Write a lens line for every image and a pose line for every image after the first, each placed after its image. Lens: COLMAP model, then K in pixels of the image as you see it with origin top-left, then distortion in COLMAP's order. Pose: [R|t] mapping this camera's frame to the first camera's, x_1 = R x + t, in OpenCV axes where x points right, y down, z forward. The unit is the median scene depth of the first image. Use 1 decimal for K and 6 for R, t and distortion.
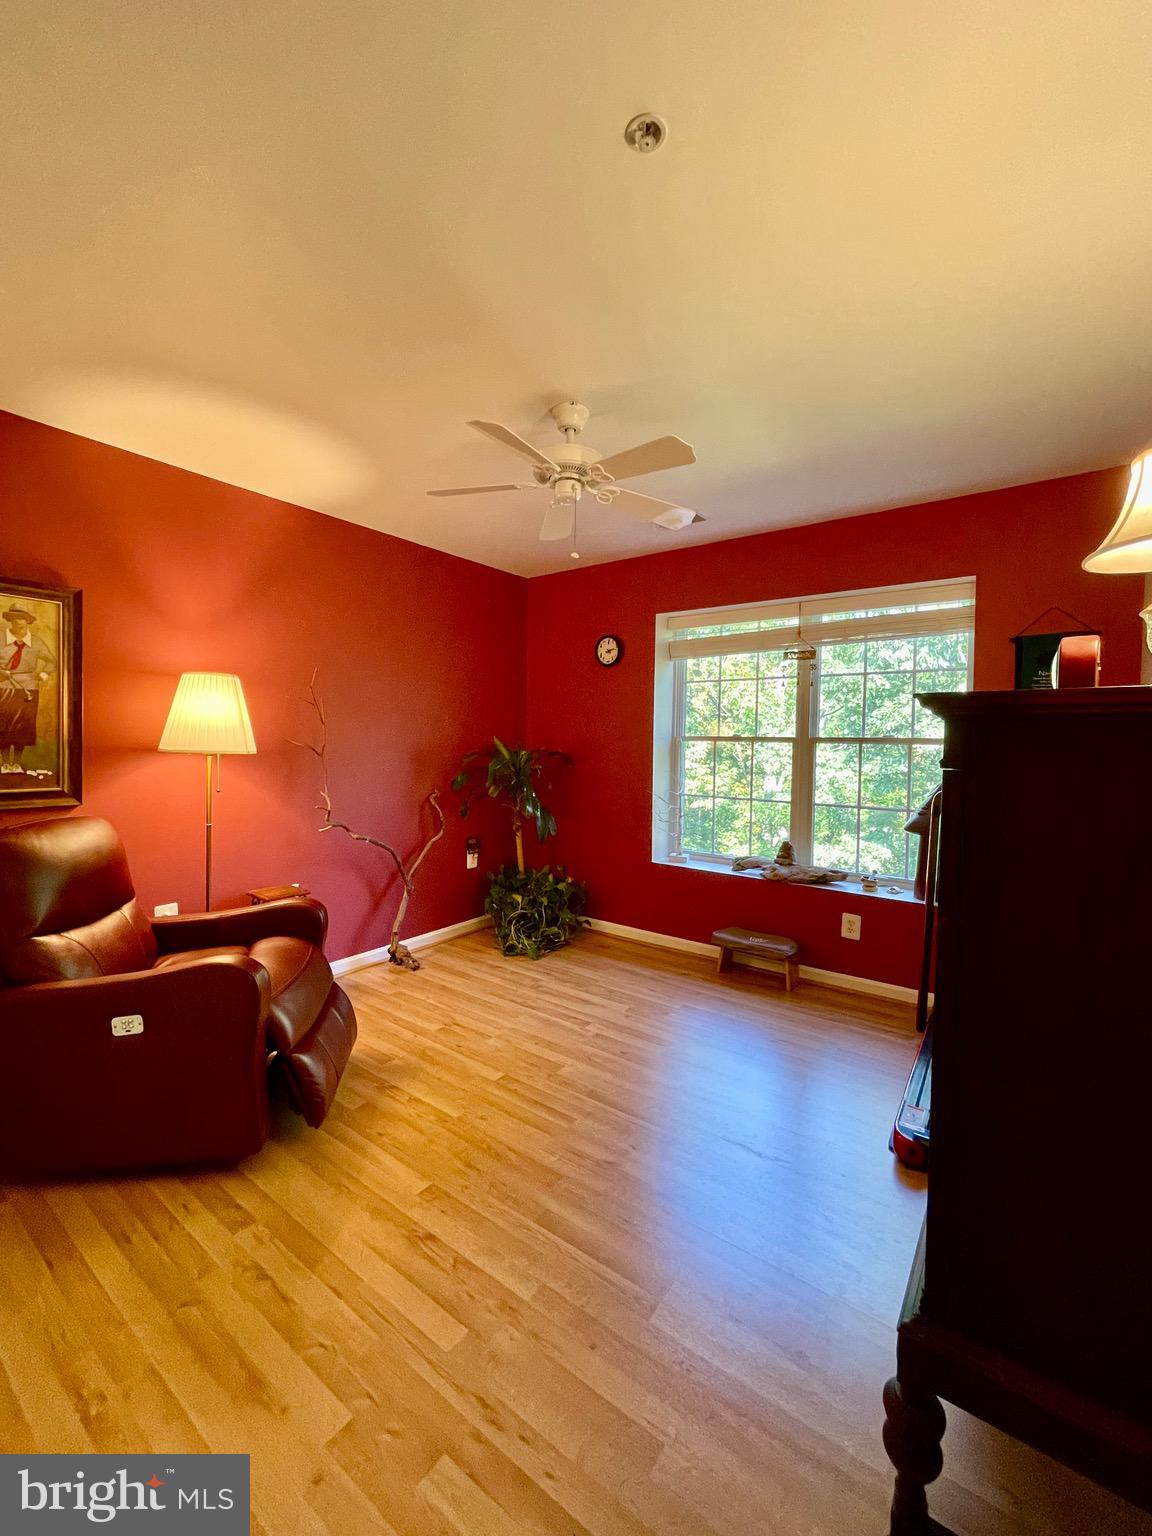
lens RADIAL K [[627.8, 0, 581.0], [0, 627.8, 771.8], [0, 0, 1]] dist [0.000904, -0.000108]
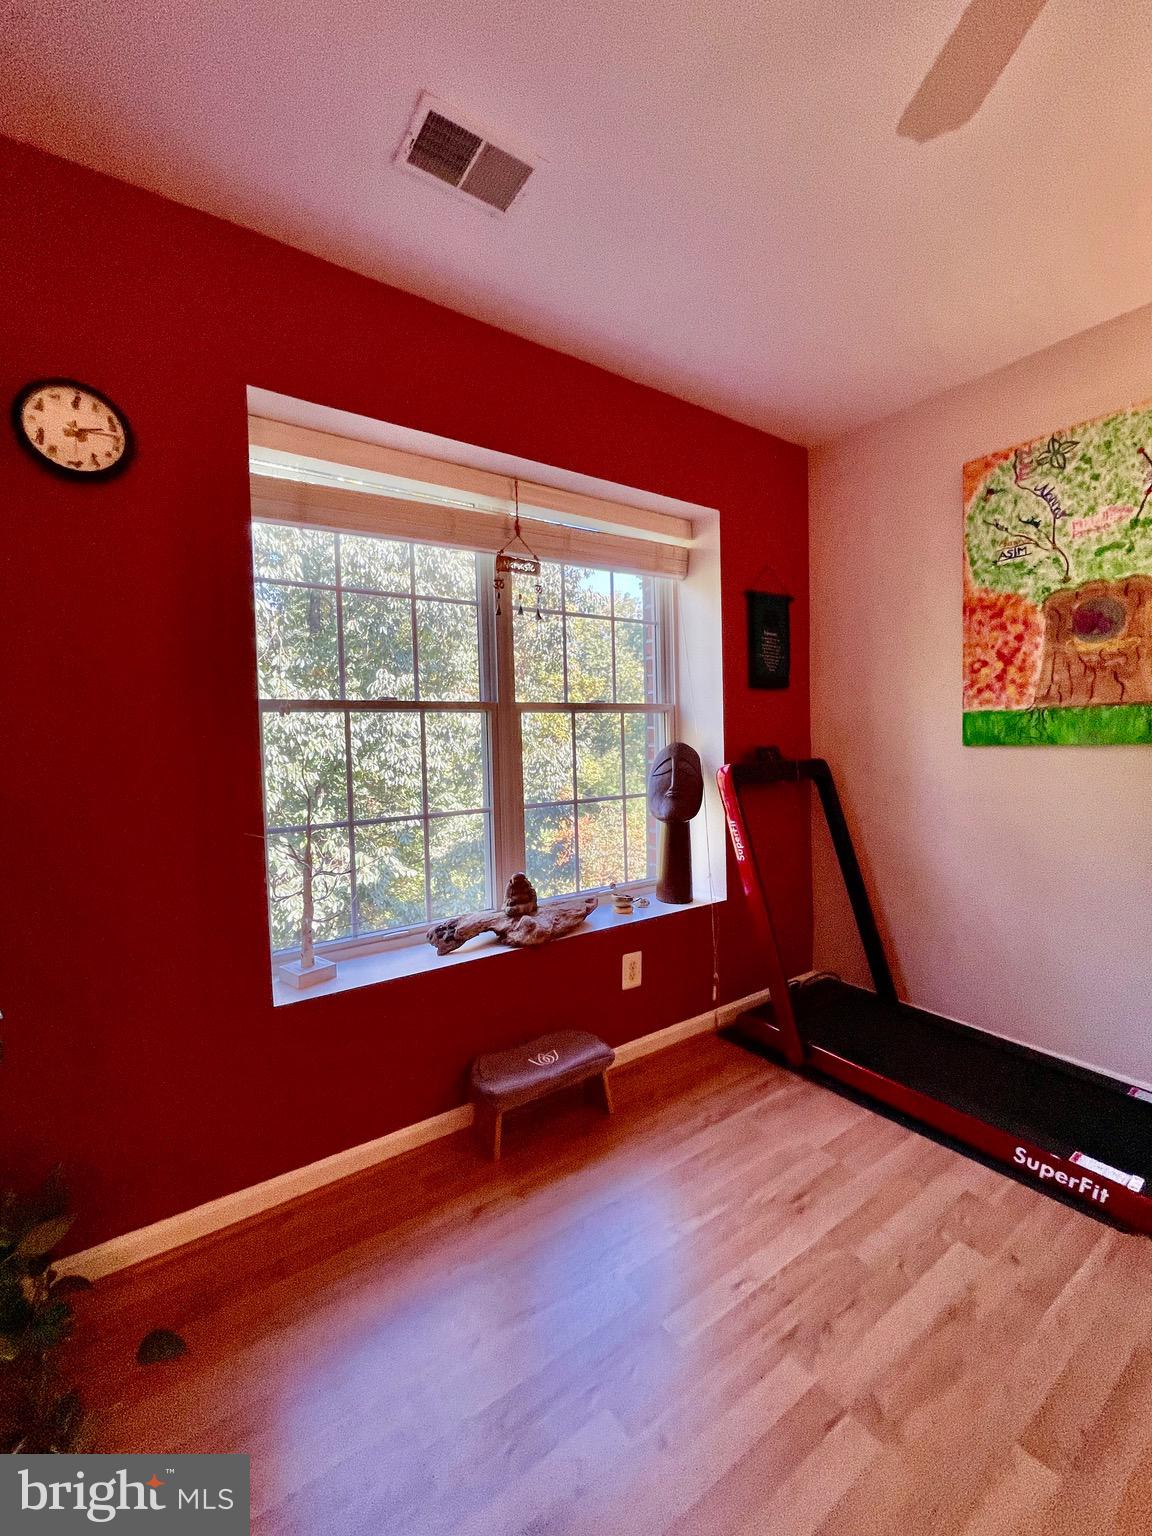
lens RADIAL K [[627.8, 0, 577.6], [0, 627.8, 754.8], [0, 0, 1]] dist [0.000904, -0.000108]
pose [[0.314894, -0.069178, 0.946602, -0.212185], [0.057872, 0.996884, 0.053601, -0.032431], [-0.947361, 0.037903, 0.317917, 0.730254]]
